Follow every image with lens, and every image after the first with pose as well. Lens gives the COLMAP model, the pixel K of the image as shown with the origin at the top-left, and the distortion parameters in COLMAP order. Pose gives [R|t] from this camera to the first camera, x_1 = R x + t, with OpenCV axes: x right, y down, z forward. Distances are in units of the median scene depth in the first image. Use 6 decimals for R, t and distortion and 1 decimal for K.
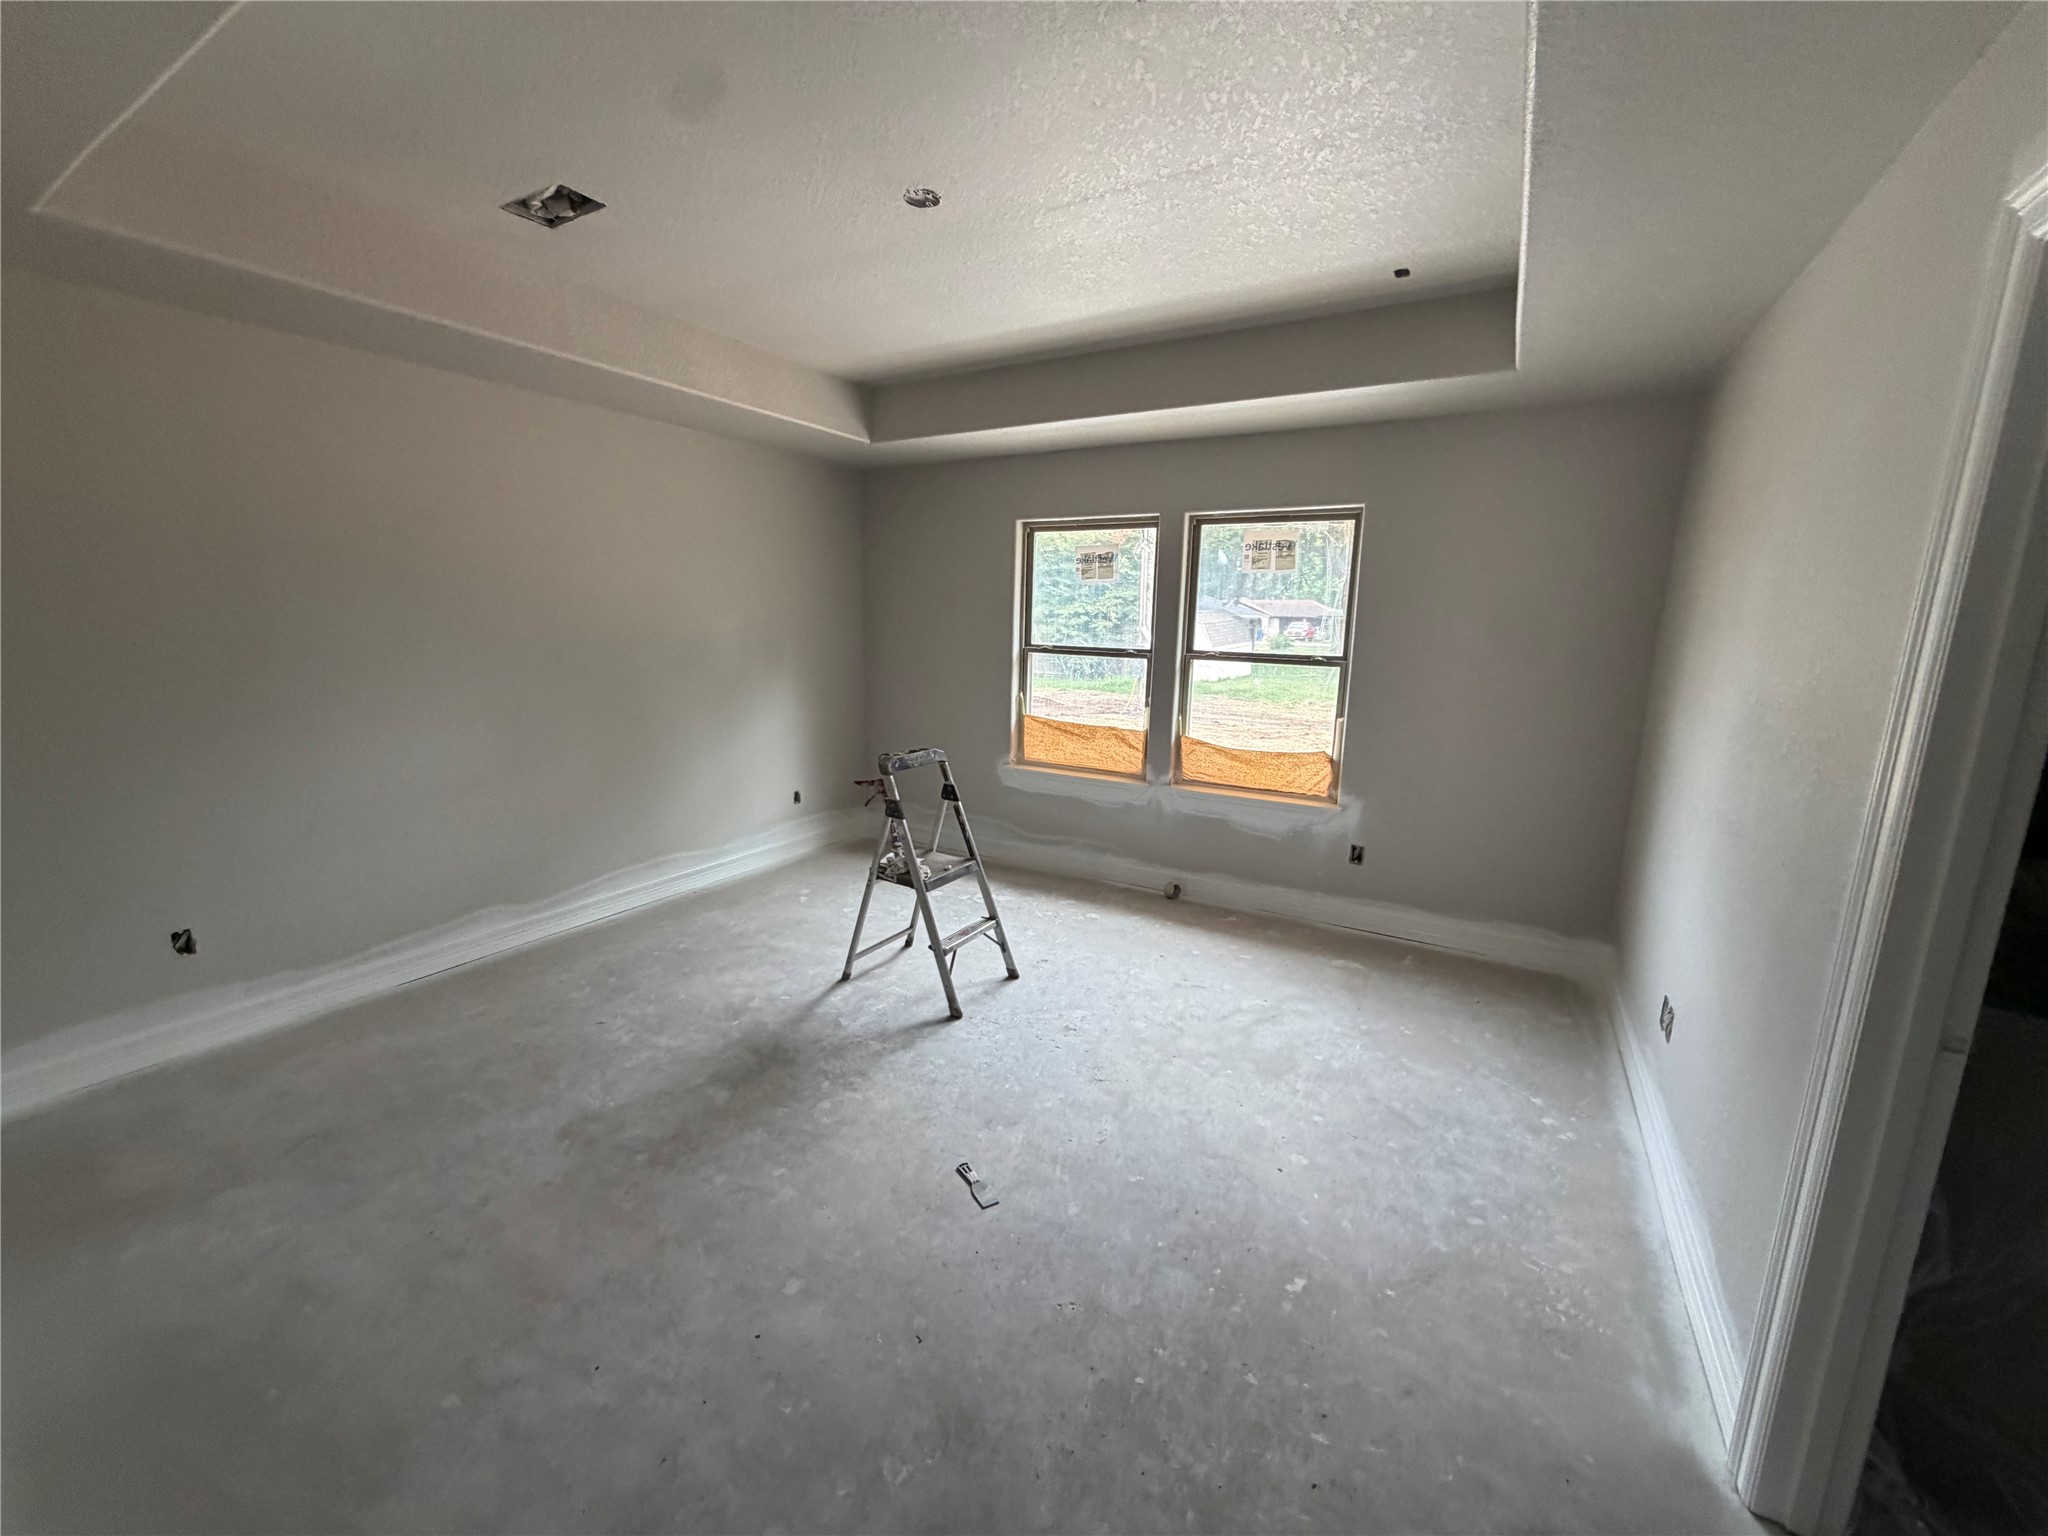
lens RADIAL K [[807.7, 0, 1024.0], [0, 807.7, 768.0], [0, 0, 1]] dist [0.016412, -0.016065]
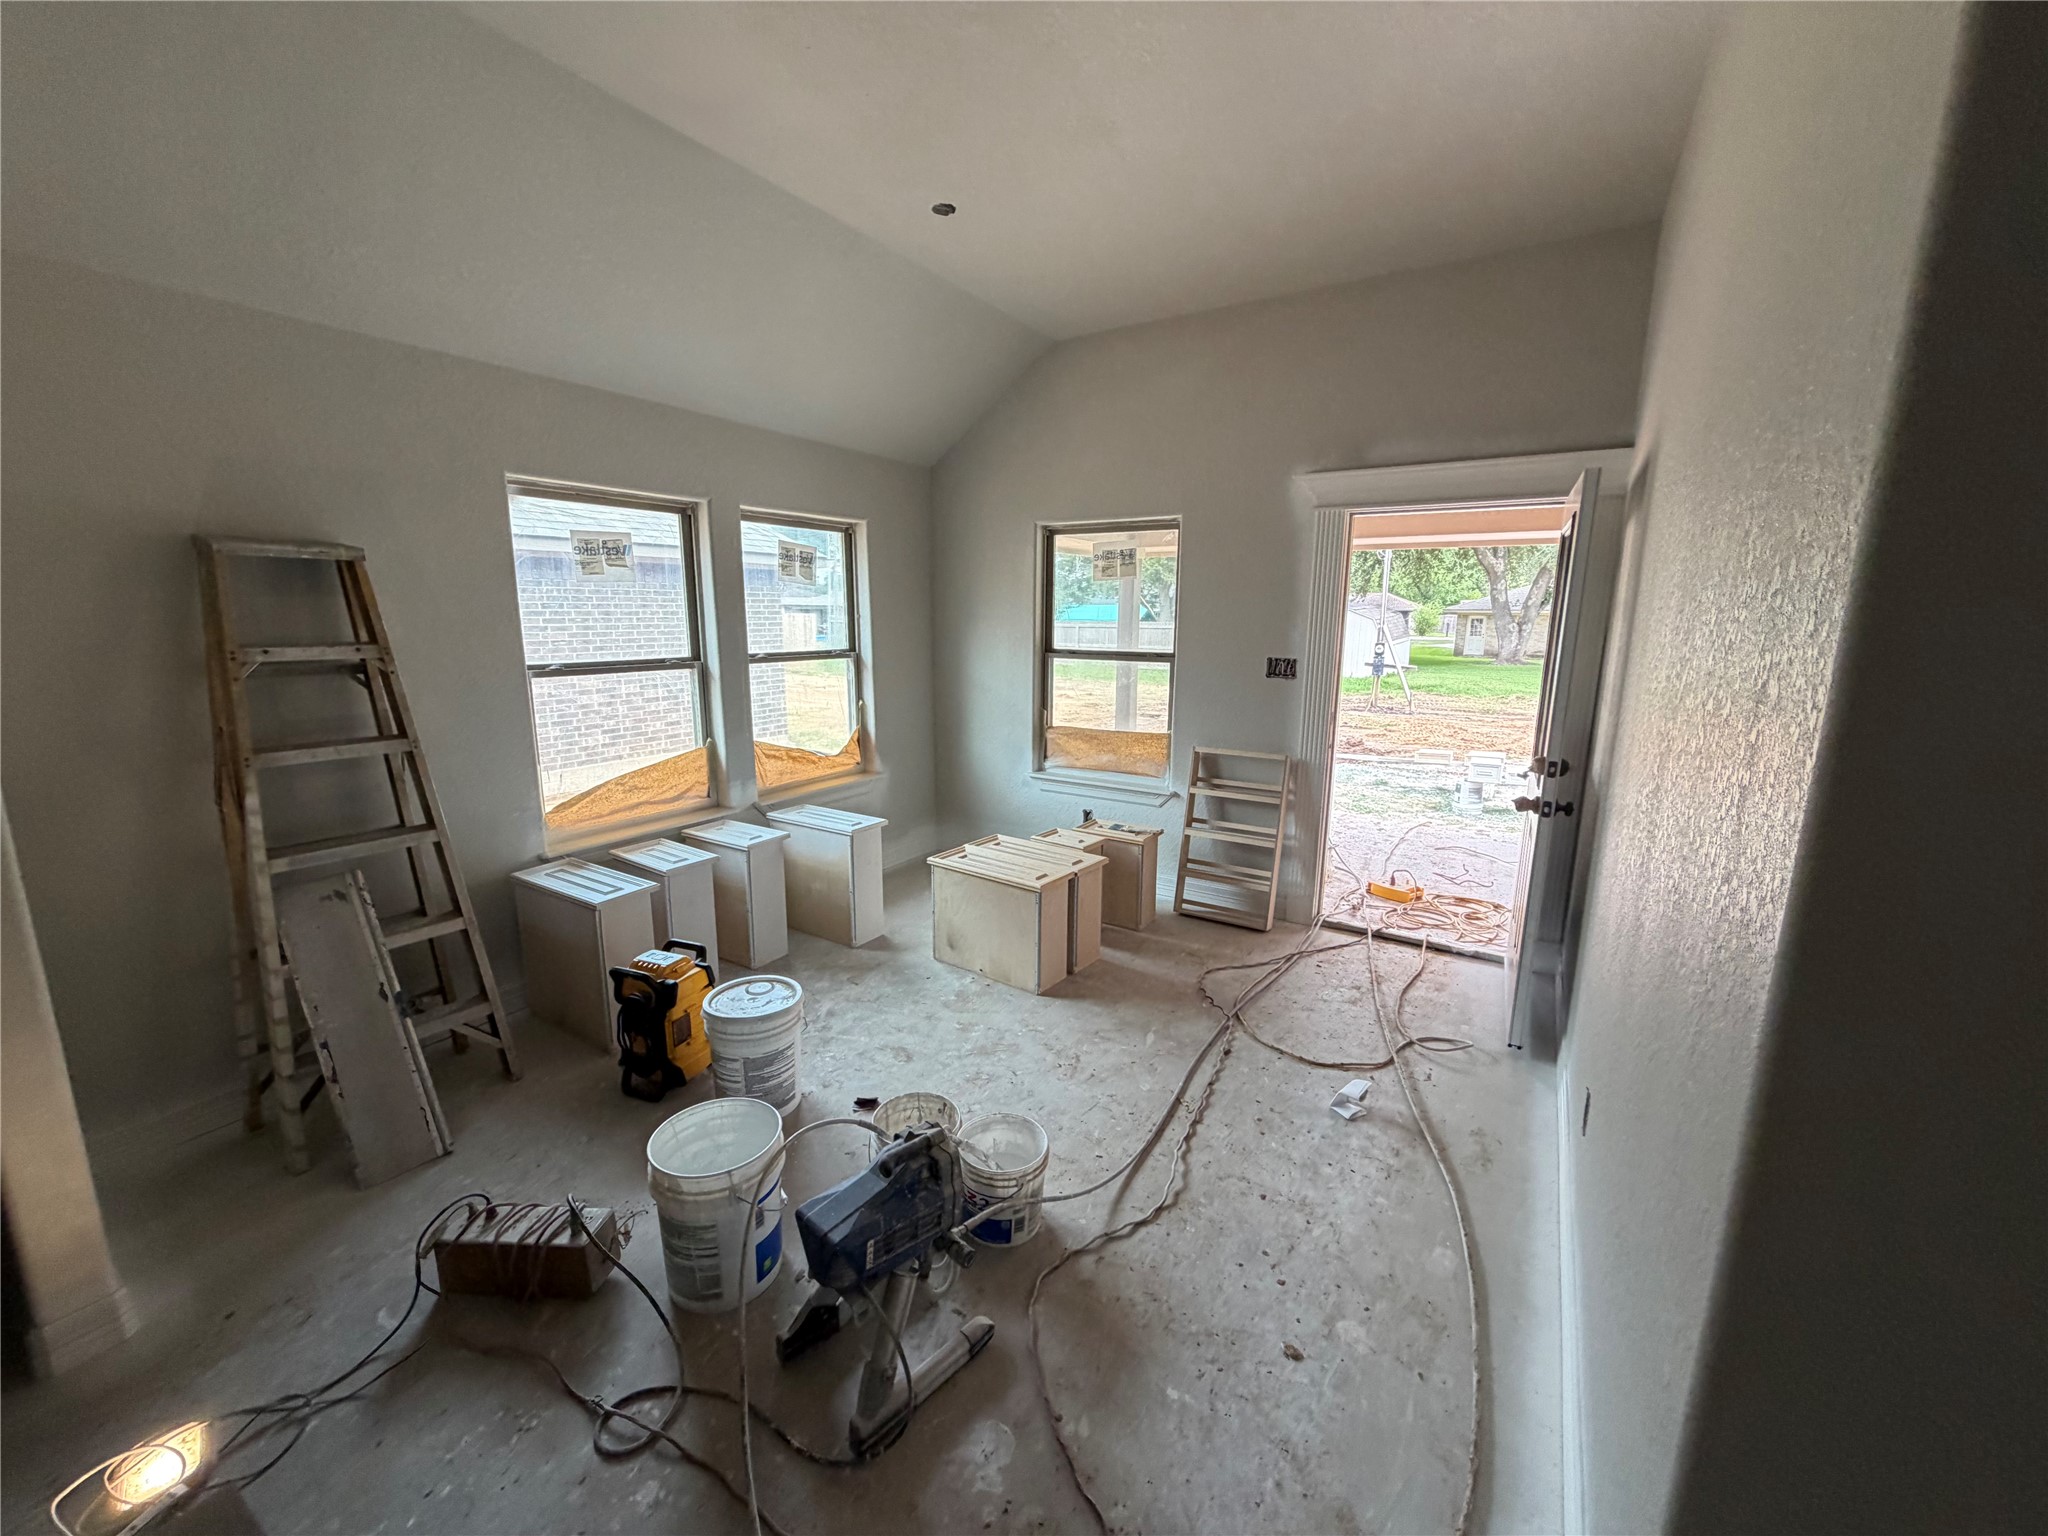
lens RADIAL K [[807.7, 0, 1024.0], [0, 807.7, 768.0], [0, 0, 1]] dist [0.016412, -0.016065]
pose [[0.039096, -0.210713, 0.976766, -0.693076], [0.176837, 0.963543, 0.200783, -0.143090], [-0.983463, 0.164878, 0.074933, 0.601070]]
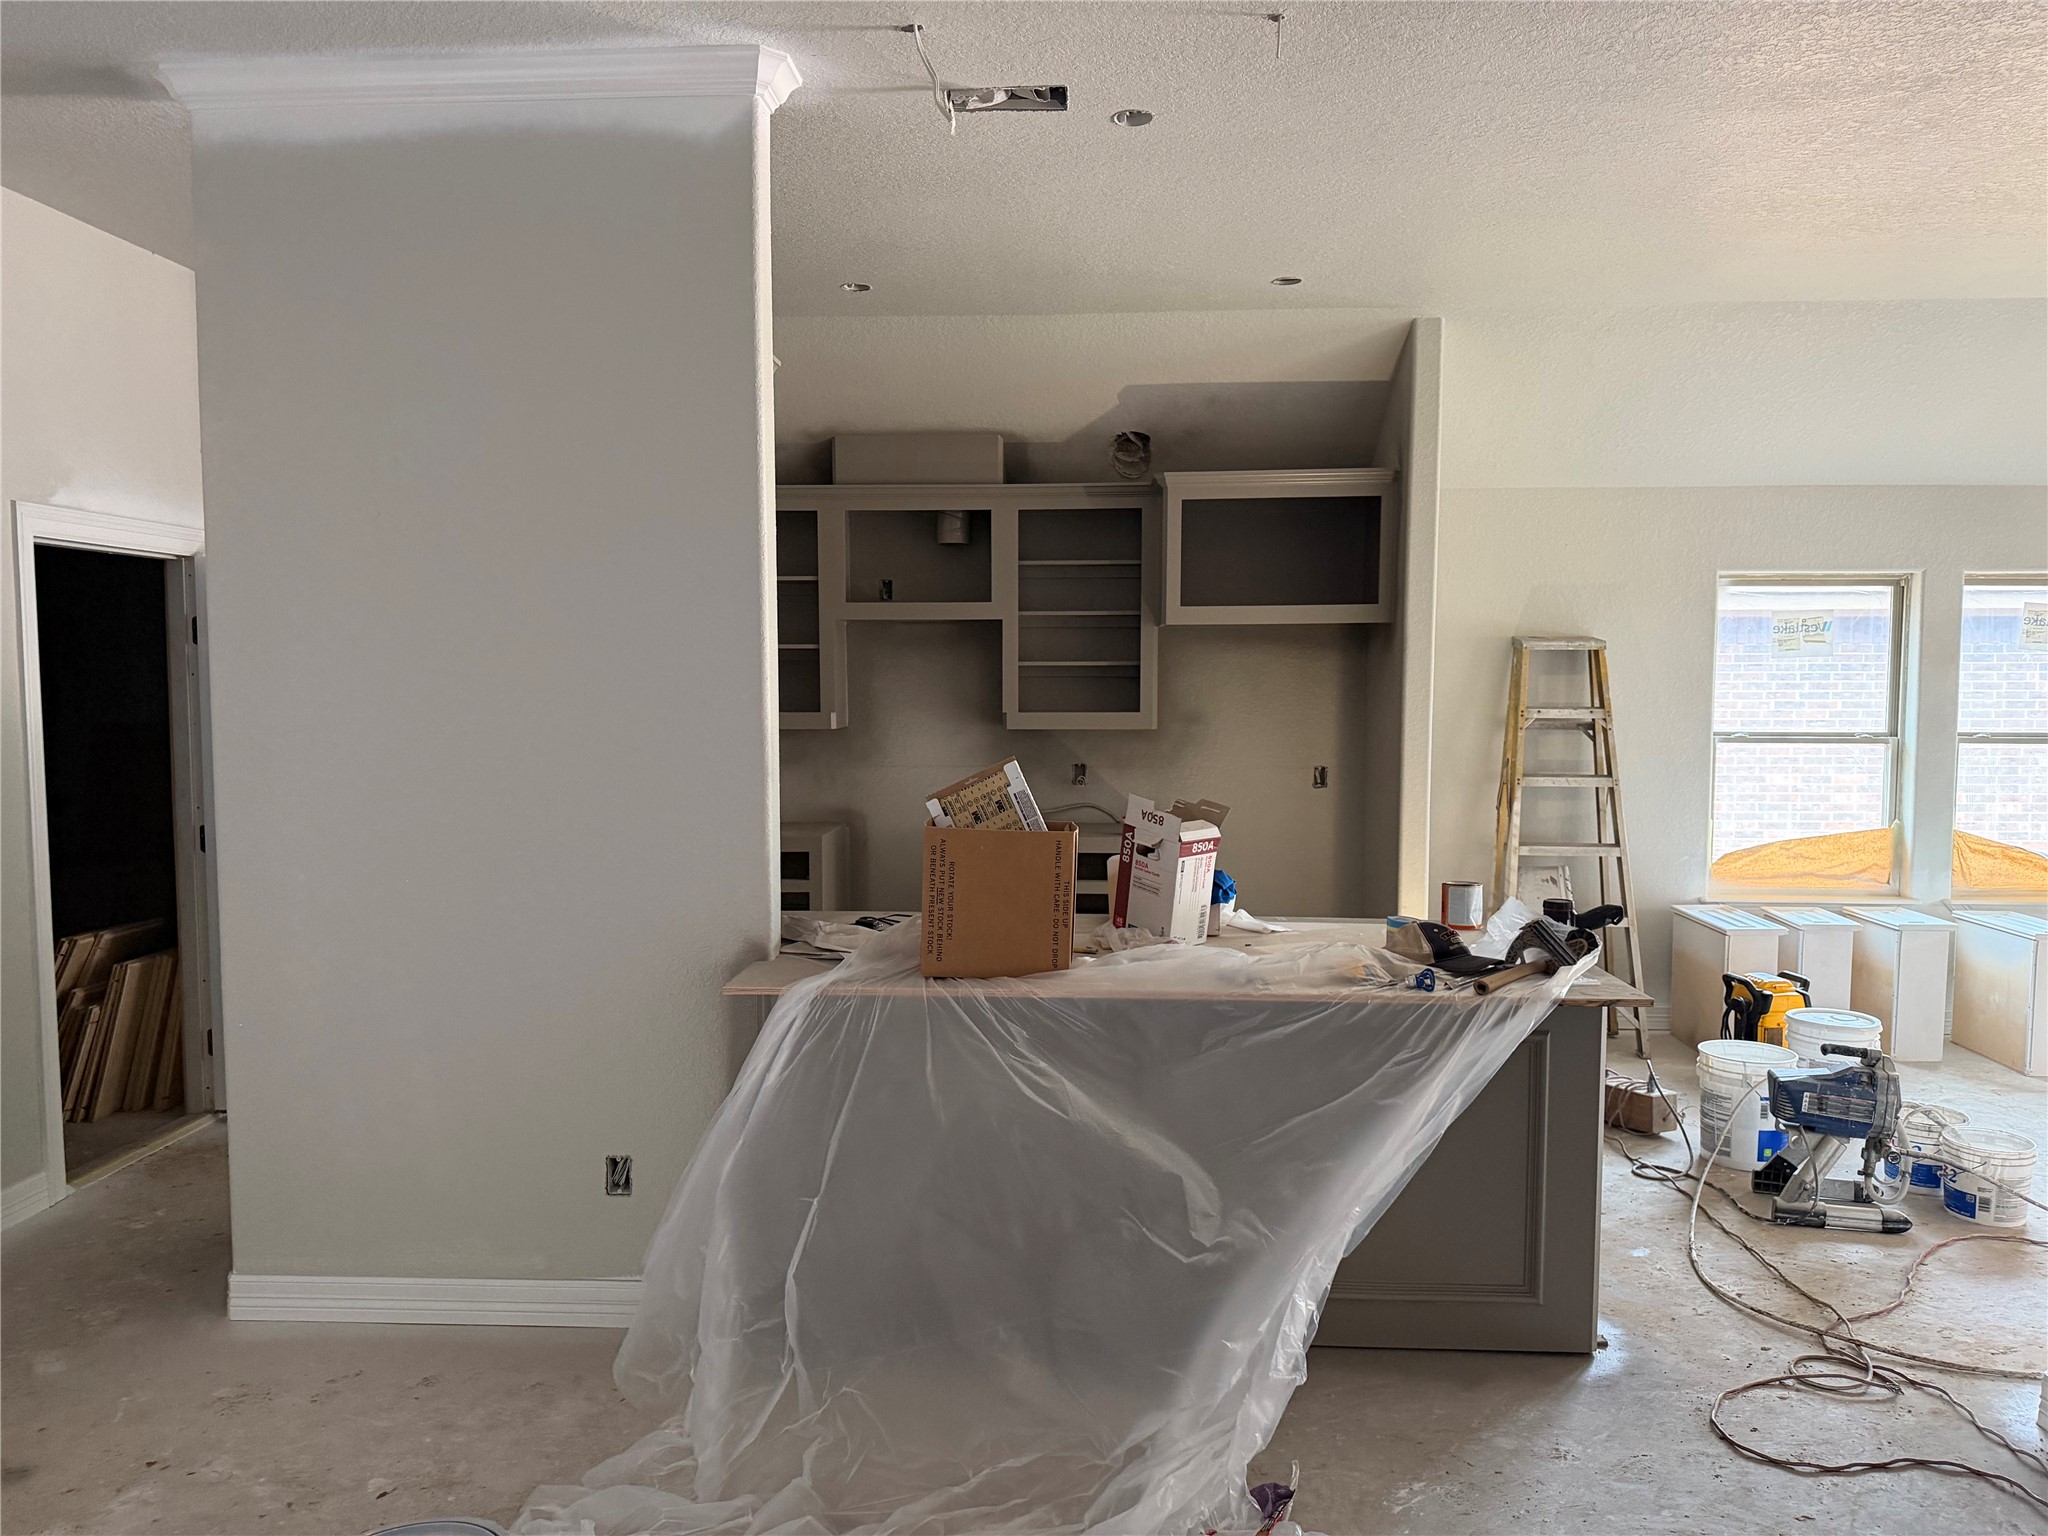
lens RADIAL K [[1435.5, 0, 1018.9], [0, 1435.5, 783.9], [0, 0, 1]] dist [0.068232, -0.088531]
pose [[0.894275, -0.053409, 0.444319, -1.271361], [0.098866, 0.991899, -0.079757, -0.064682], [-0.436460, 0.115253, 0.892312, 0.079159]]
